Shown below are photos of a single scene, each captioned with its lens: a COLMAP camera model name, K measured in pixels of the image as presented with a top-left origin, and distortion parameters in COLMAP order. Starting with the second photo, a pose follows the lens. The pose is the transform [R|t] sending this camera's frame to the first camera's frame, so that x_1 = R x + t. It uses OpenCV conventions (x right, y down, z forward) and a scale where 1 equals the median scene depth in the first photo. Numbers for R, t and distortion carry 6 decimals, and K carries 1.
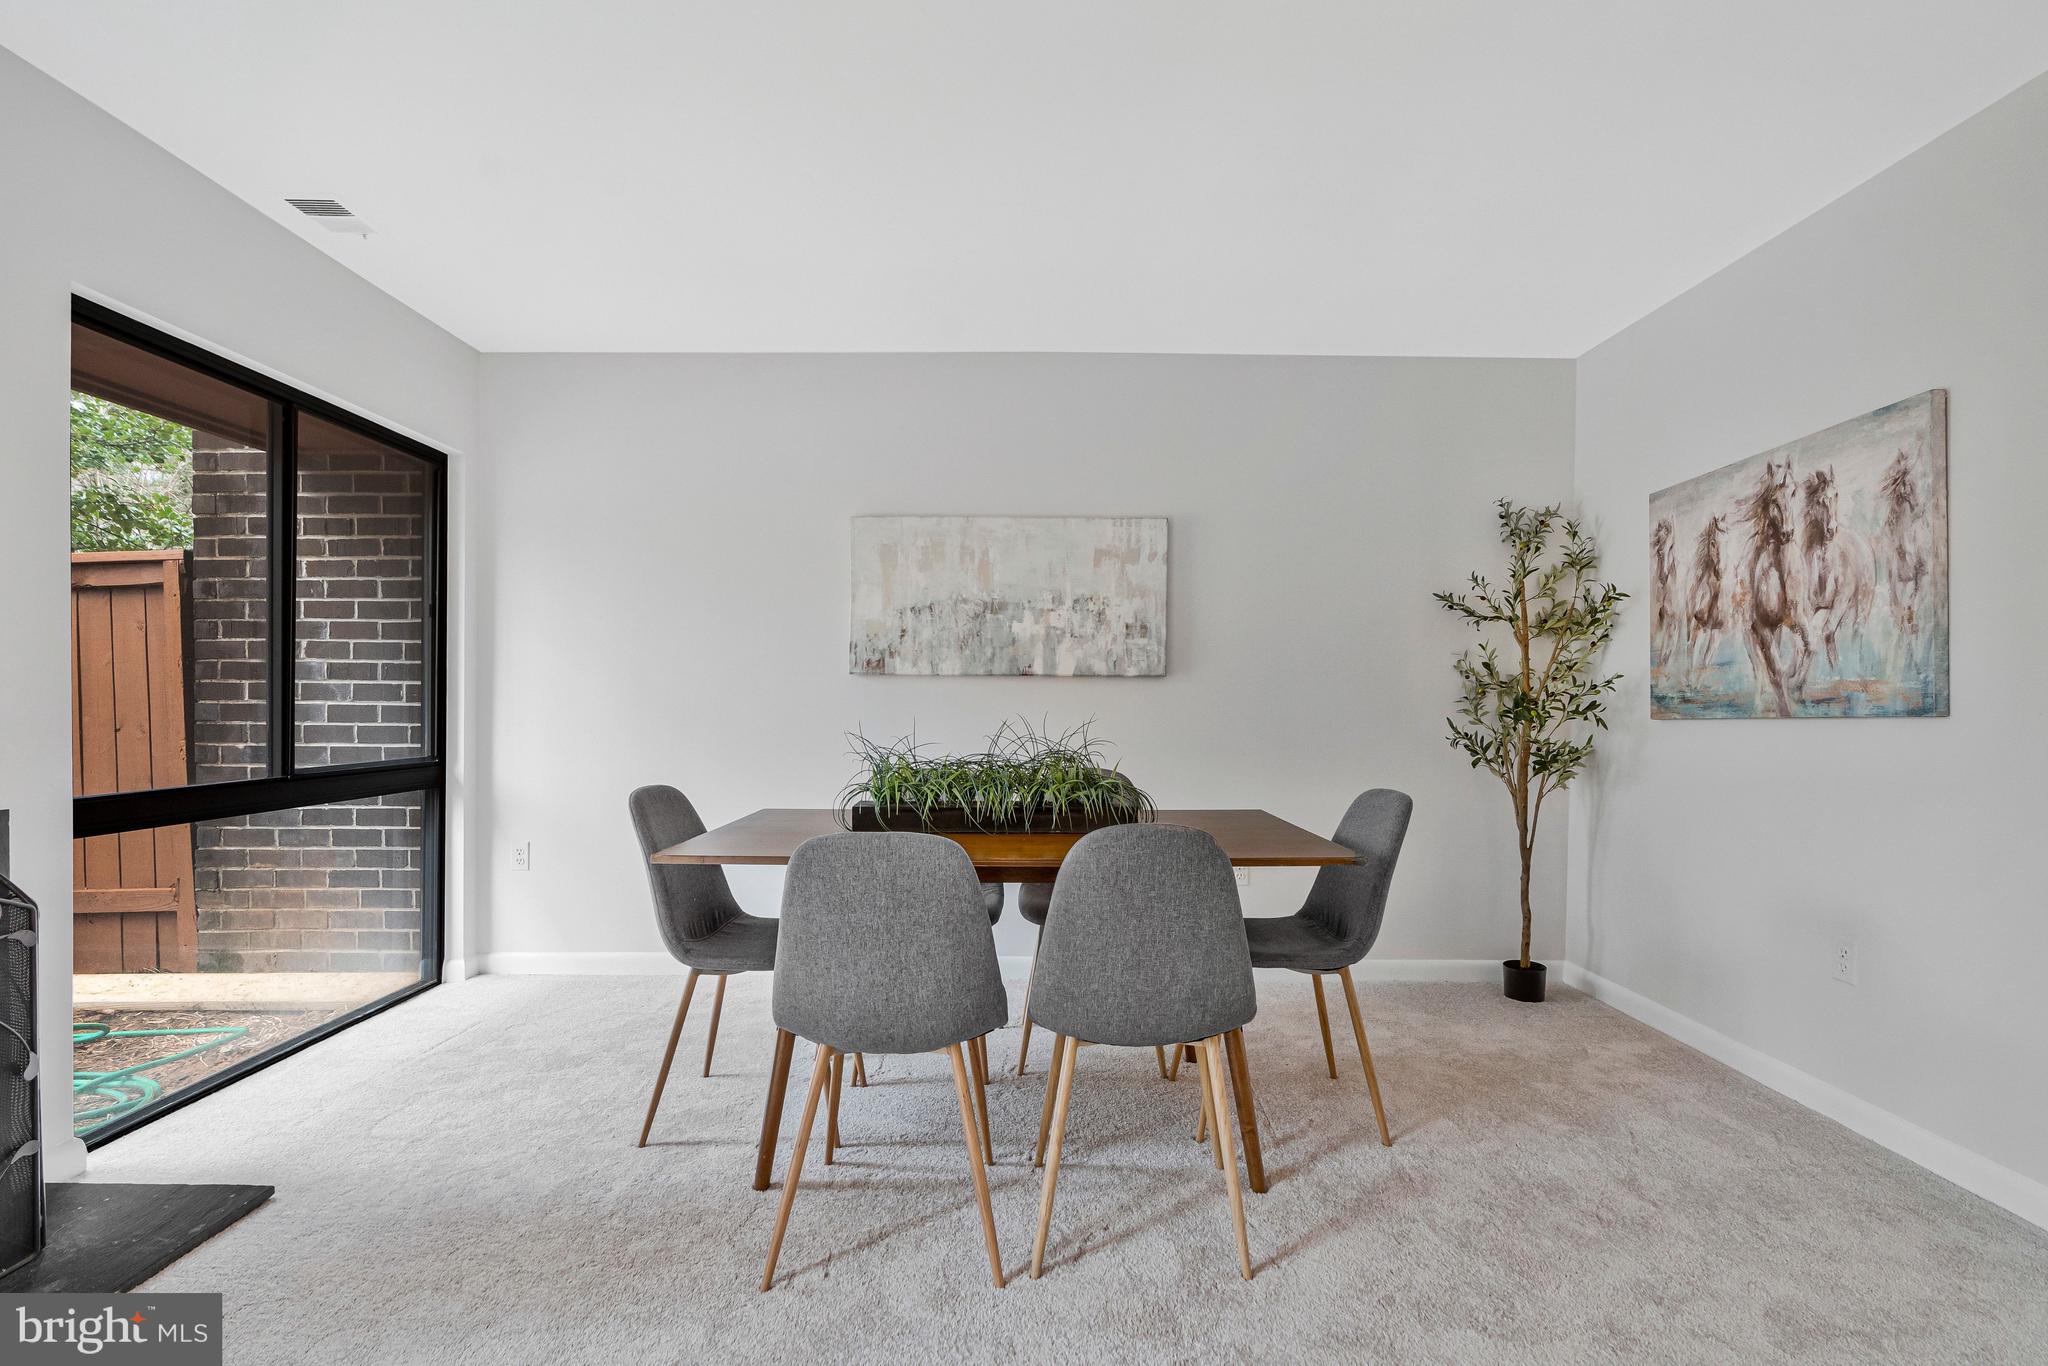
lens RADIAL K [[962.3, 0, 1018.6], [0, 962.3, 707.9], [0, 0, 1]] dist [-0.000776, 0.000667]
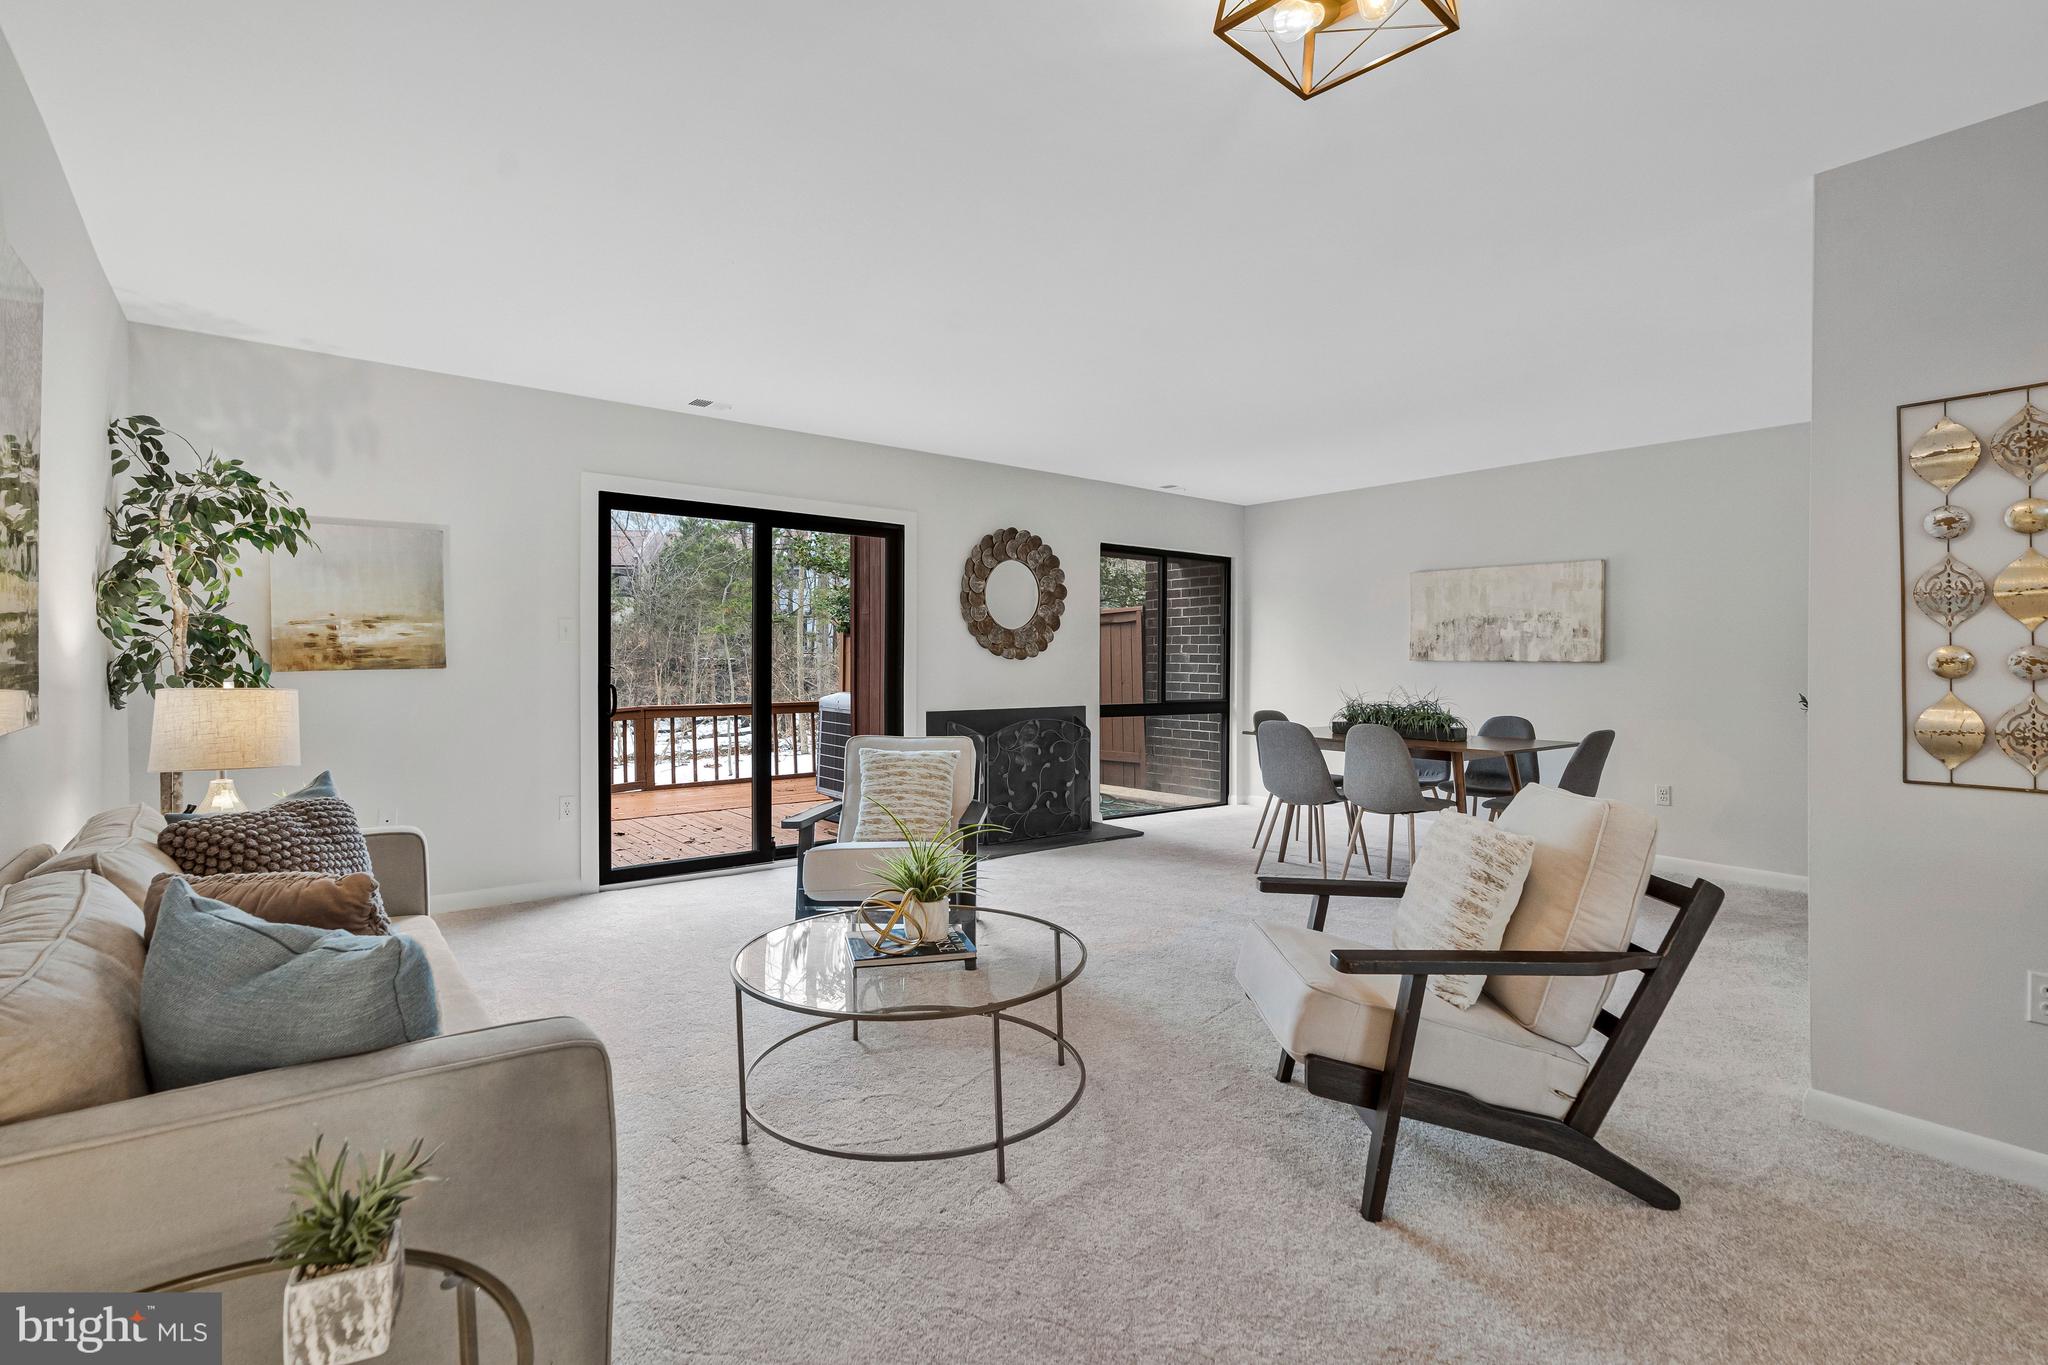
lens RADIAL K [[914.7, 0, 1031.6], [0, 914.7, 631.2], [0, 0, 1]] dist [-0.044101, 0.000046]
pose [[0.633382, -0.022796, -0.773504, 0.718640], [-0.011475, 0.999179, -0.038843, -0.016387], [0.773754, 0.033479, 0.632600, -0.647211]]
